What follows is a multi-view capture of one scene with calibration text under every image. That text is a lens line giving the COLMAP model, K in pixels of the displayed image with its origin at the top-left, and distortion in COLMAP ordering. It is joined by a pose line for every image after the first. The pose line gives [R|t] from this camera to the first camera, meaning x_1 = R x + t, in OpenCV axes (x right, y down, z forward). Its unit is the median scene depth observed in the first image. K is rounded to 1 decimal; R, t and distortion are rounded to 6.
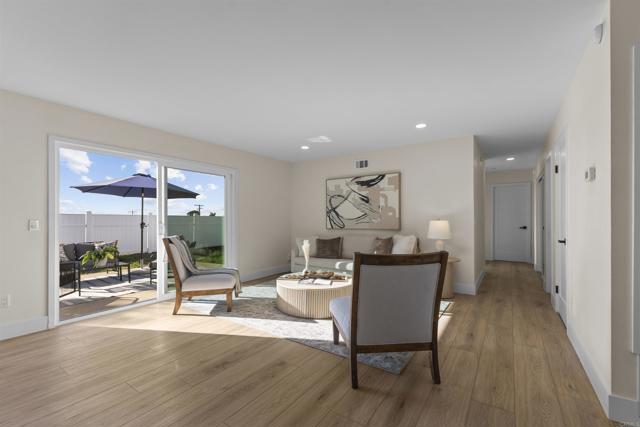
lens RADIAL K [[277.7, 0, 324.4], [0, 277.7, 203.5], [0, 0, 1]] dist [0.004114, 0.000062]
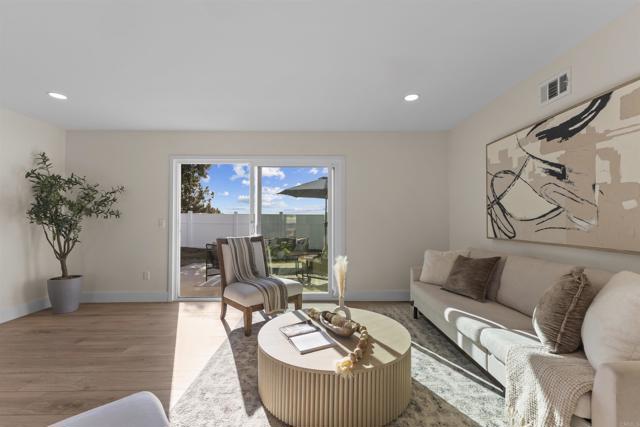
lens RADIAL K [[274.9, 0, 320.0], [0, 274.9, 213.5], [0, 0, 1]] dist [-0.001863, -0.000429]
pose [[0.568728, -0.013871, -0.822408, 0.274189], [0.044934, 0.998889, 0.014227, 0.024837], [0.821297, -0.045046, 0.568720, 0.472114]]
